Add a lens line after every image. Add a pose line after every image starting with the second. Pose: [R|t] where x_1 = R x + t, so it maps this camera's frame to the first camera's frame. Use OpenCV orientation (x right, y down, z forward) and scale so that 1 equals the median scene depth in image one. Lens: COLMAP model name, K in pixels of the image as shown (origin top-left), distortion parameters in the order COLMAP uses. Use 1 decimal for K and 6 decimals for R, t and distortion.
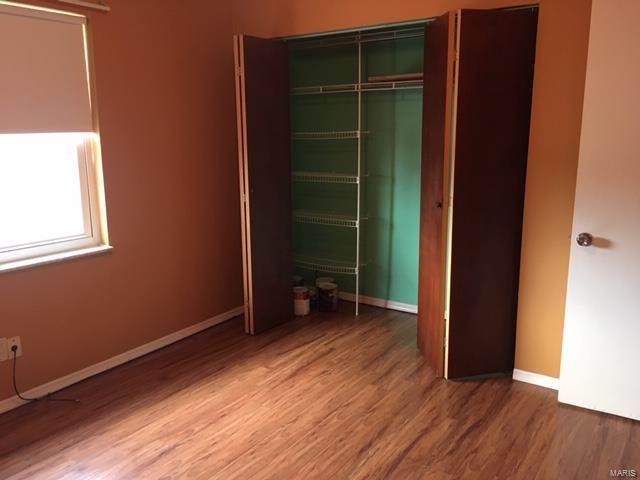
lens RADIAL K [[548.4, 0, 323.8], [0, 548.4, 236.3], [0, 0, 1]] dist [0.070505, -0.103890]
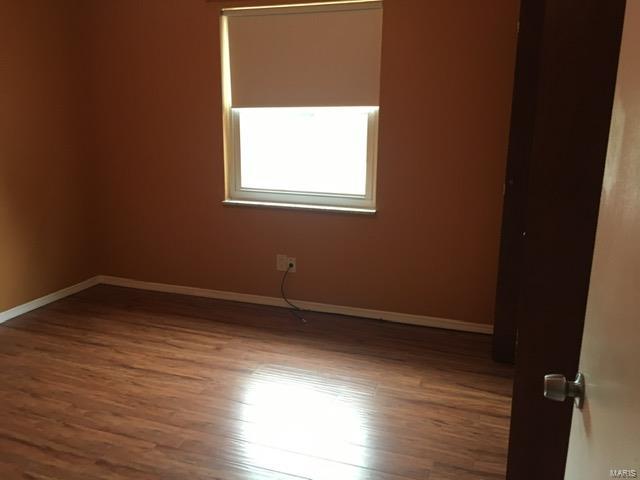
lens RADIAL K [[548.4, 0, 323.8], [0, 548.4, 236.3], [0, 0, 1]] dist [0.070505, -0.103890]
pose [[0.256694, 0.223053, -0.940402, 0.627899], [-0.196664, 0.964702, 0.175135, -0.104412], [0.946272, 0.139987, 0.291500, 0.591243]]
